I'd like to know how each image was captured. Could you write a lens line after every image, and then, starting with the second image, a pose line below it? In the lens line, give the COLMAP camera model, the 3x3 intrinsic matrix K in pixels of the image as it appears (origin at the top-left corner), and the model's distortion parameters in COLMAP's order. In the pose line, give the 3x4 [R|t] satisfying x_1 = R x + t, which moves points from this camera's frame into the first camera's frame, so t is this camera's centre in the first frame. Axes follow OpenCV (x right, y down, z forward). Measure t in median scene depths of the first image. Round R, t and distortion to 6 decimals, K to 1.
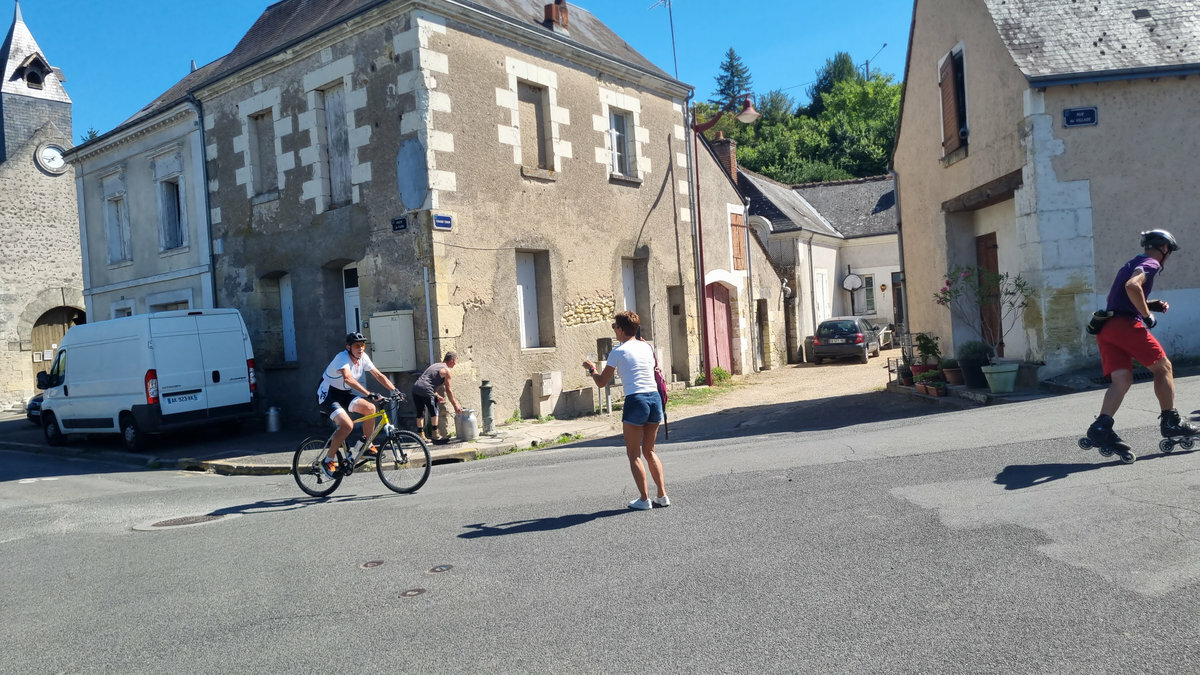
lens RADIAL K [[904.6, 0, 616.9], [0, 904.6, 342.0], [0, 0, 1]] dist [0.058995, -0.048993]
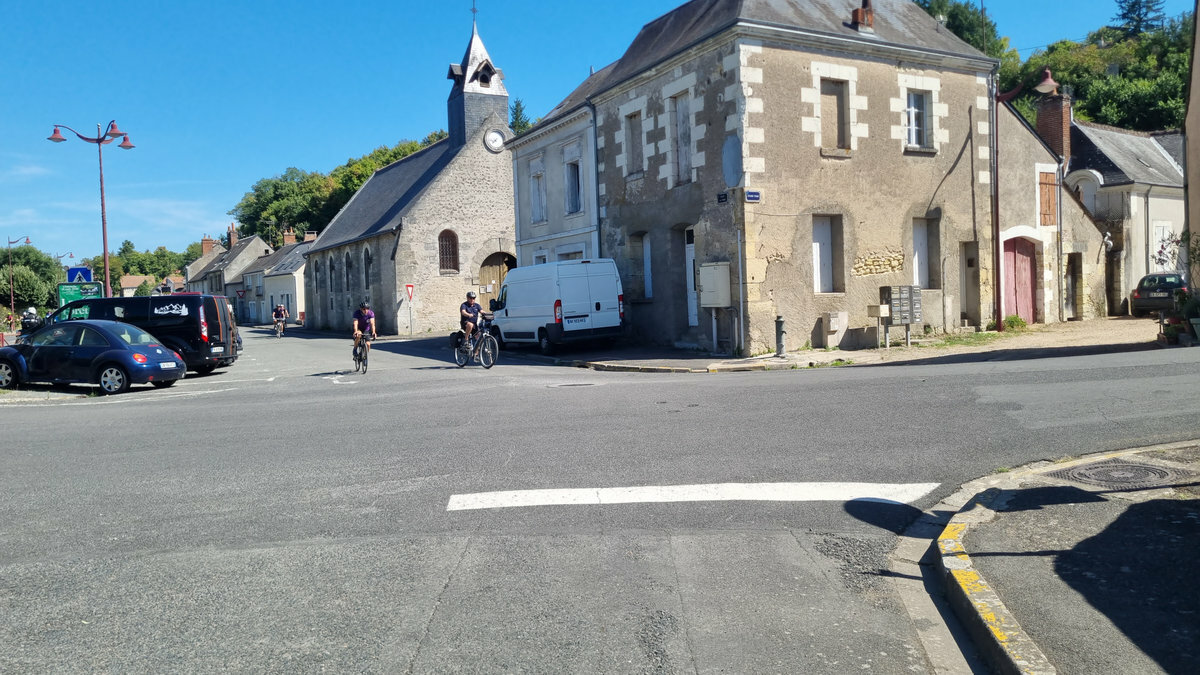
lens RADIAL K [[904.6, 0, 623.2], [0, 904.6, 323.9], [0, 0, 1]] dist [0.058995, -0.048993]
pose [[0.921847, 0.041383, -0.385338, 0.133510], [-0.025352, 0.998592, 0.046593, -0.001743], [0.386724, -0.033182, 0.921598, -0.268343]]
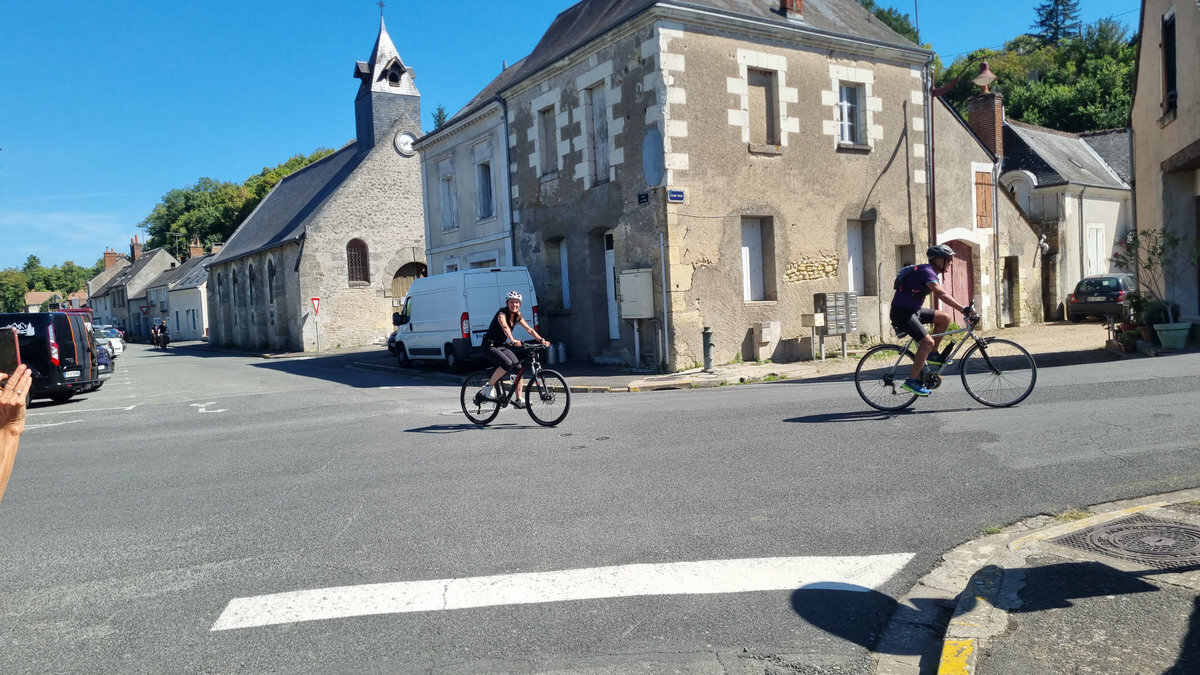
lens RADIAL K [[904.6, 0, 610.8], [0, 904.6, 342.8], [0, 0, 1]] dist [0.058995, -0.048993]
pose [[0.944348, 0.030754, -0.327506, 0.111931], [-0.013567, 0.998414, 0.054634, -0.000850], [0.328667, -0.047150, 0.943268, -0.158961]]
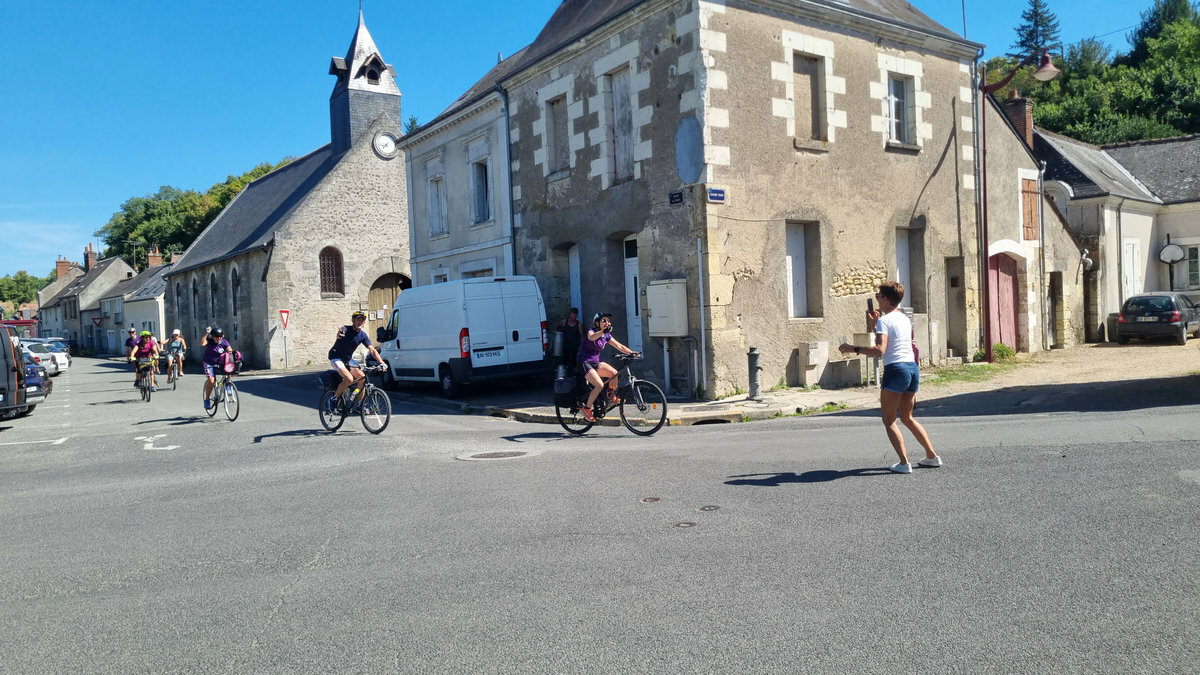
lens RADIAL K [[904.6, 0, 615.2], [0, 904.6, 338.3], [0, 0, 1]] dist [0.058995, -0.048993]
pose [[0.956434, 0.031030, -0.290296, 0.004776], [-0.022886, 0.999245, 0.031407, 0.002386], [0.291051, -0.023394, 0.956421, -0.034114]]
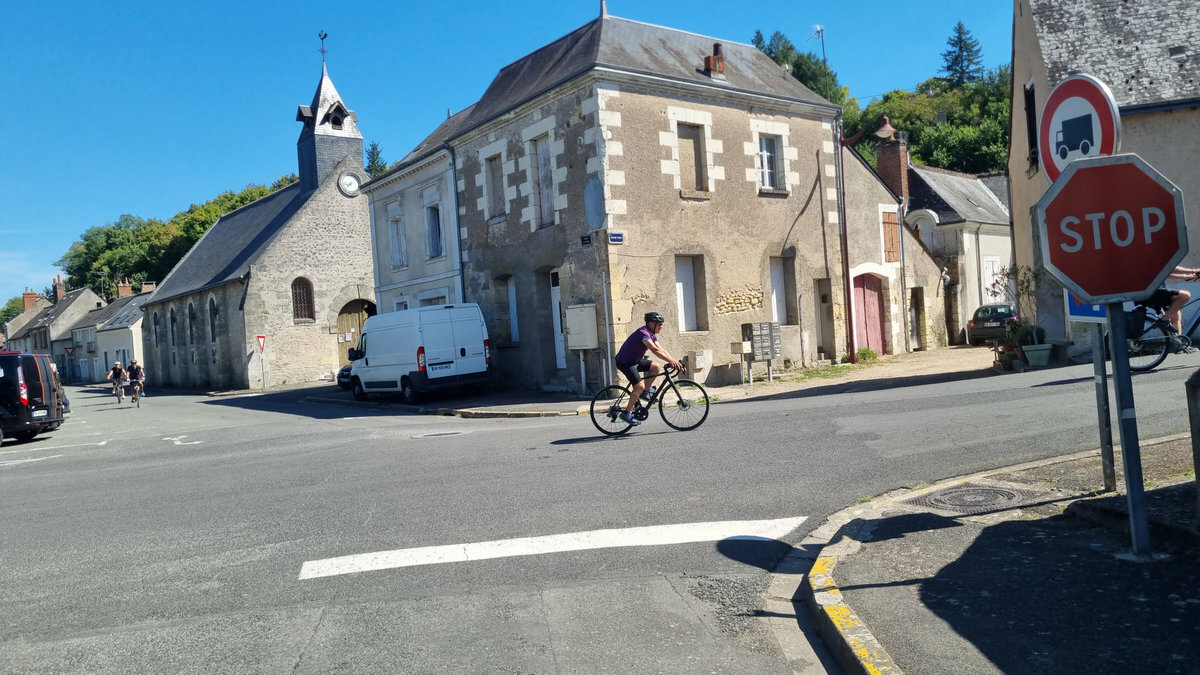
lens RADIAL K [[904.6, 0, 621.5], [0, 904.6, 340.1], [0, 0, 1]] dist [0.058995, -0.048993]
pose [[0.968214, 0.001210, -0.250121, 0.131321], [0.002905, 0.999866, 0.016081, -0.002076], [0.250107, -0.016297, 0.968081, -0.258814]]
